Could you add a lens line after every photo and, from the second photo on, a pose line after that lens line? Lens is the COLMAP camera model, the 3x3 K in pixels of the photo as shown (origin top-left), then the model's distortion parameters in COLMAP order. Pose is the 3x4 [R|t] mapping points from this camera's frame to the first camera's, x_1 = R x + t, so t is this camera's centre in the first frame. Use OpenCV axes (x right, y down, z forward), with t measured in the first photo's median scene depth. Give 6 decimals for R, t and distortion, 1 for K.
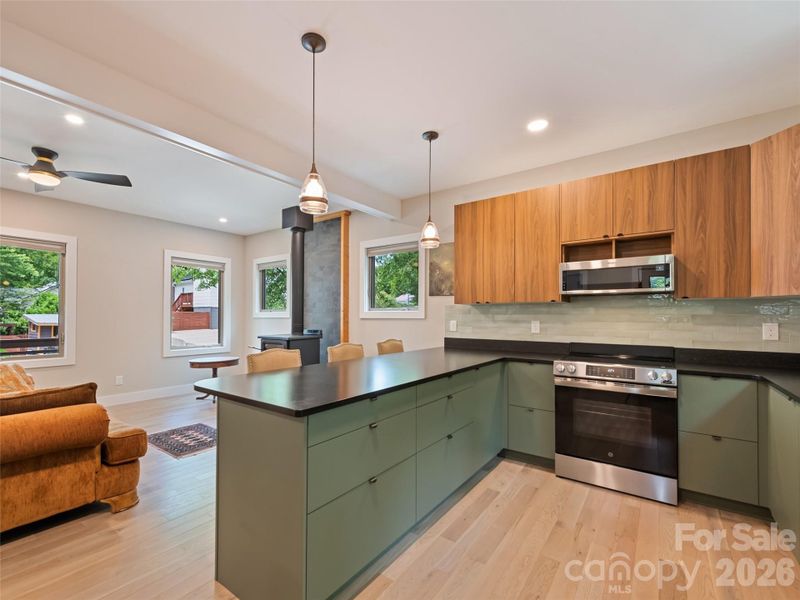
lens RADIAL K [[359.7, 0, 404.6], [0, 359.7, 314.4], [0, 0, 1]] dist [0.007710, -0.001724]
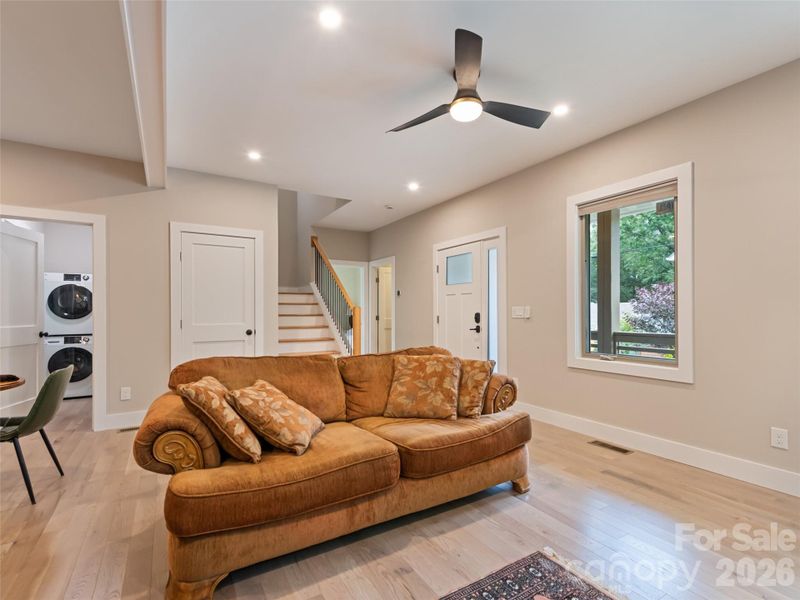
lens RADIAL K [[390.3, 0, 402.2], [0, 390.3, 306.2], [0, 0, 1]] dist [0.010269, -0.000757]
pose [[-0.388697, -0.018014, -0.921190, -0.231443], [0.006844, 0.999725, -0.022438, 0.039574], [0.921340, -0.015026, -0.388466, 1.230619]]
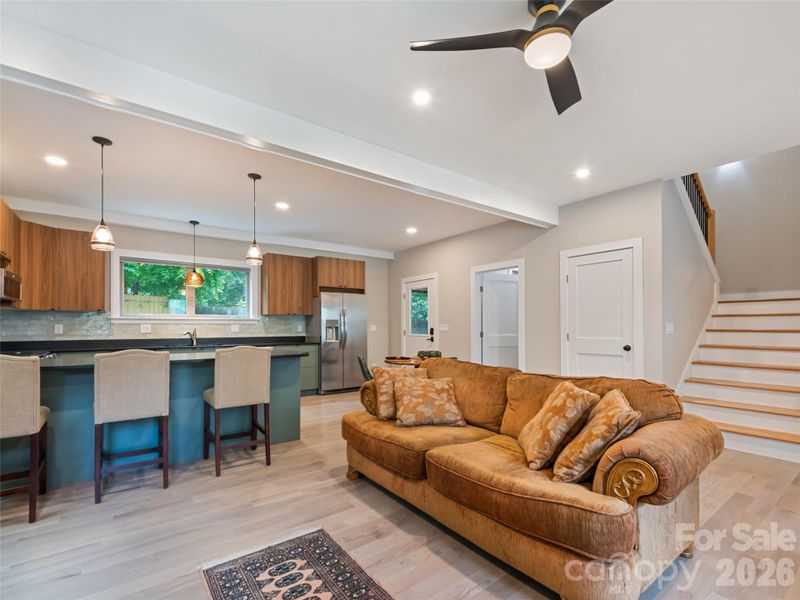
lens RADIAL K [[382.9, 0, 405.7], [0, 382.9, 305.5], [0, 0, 1]] dist [0.025920, 0.000107]
pose [[-0.950841, 0.016558, 0.309236, -1.050095], [-0.001823, 0.998253, -0.059056, 0.032758], [-0.309674, -0.056717, -0.949150, 1.694110]]
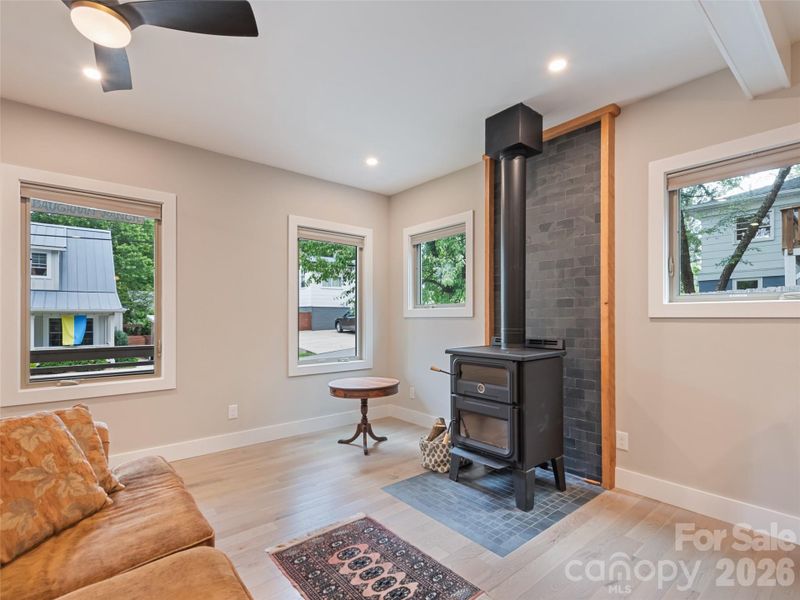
lens RADIAL K [[390.3, 0, 399.6], [0, 390.3, 317.9], [0, 0, 1]] dist [0.010269, -0.000757]
pose [[0.969056, -0.002678, -0.246827, -0.507513], [0.005037, 0.999947, 0.008924, 0.007665], [0.246790, -0.009891, 0.969018, 0.614131]]
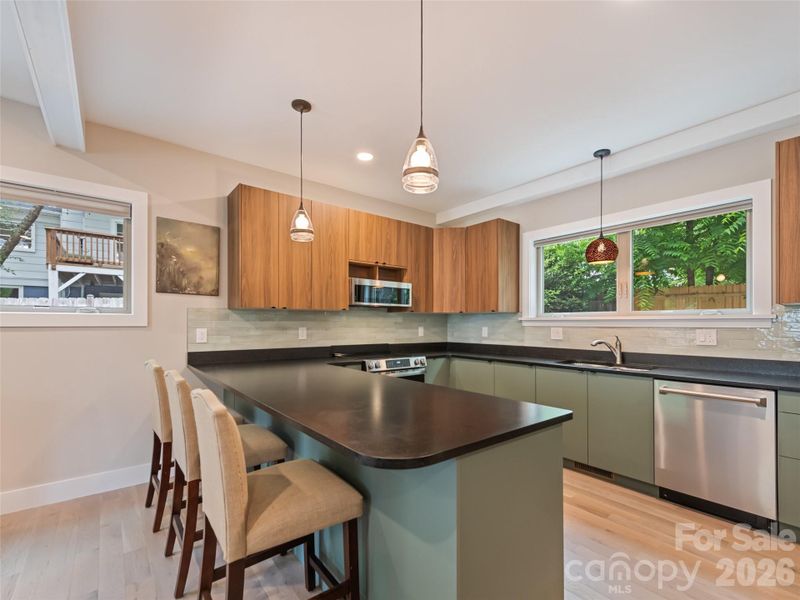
lens RADIAL K [[358.6, 0, 396.7], [0, 358.6, 320.0], [0, 0, 1]] dist [0.004649, -0.000749]
pose [[0.265590, 0.009137, 0.964043, -0.627225], [-0.007136, 0.999946, -0.007511, 0.003191], [-0.964060, -0.004885, 0.265641, 0.534225]]
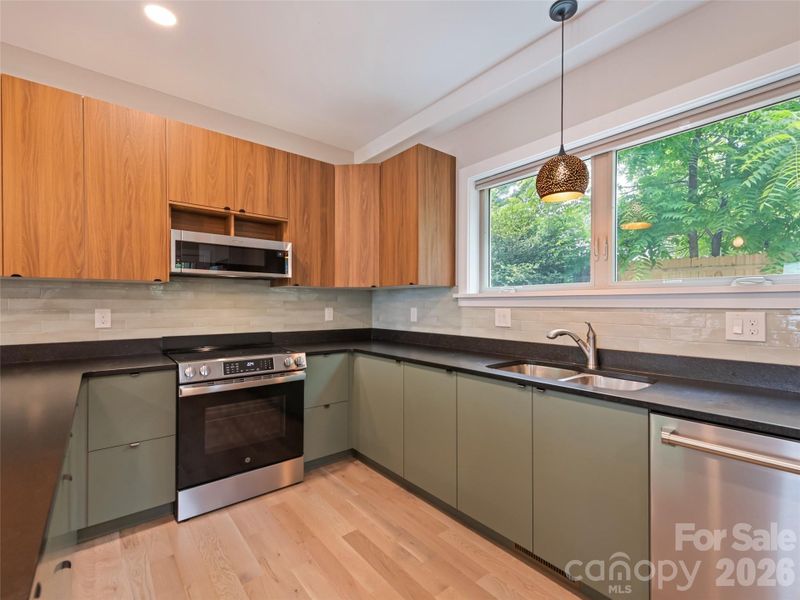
lens RADIAL K [[359.7, 0, 396.5], [0, 359.7, 305.7], [0, 0, 1]] dist [0.007710, -0.001724]
pose [[0.255871, -0.005266, 0.966697, -0.151793], [-0.004959, 0.999965, 0.006760, 0.005517], [-0.966698, -0.006524, 0.255836, 0.360744]]
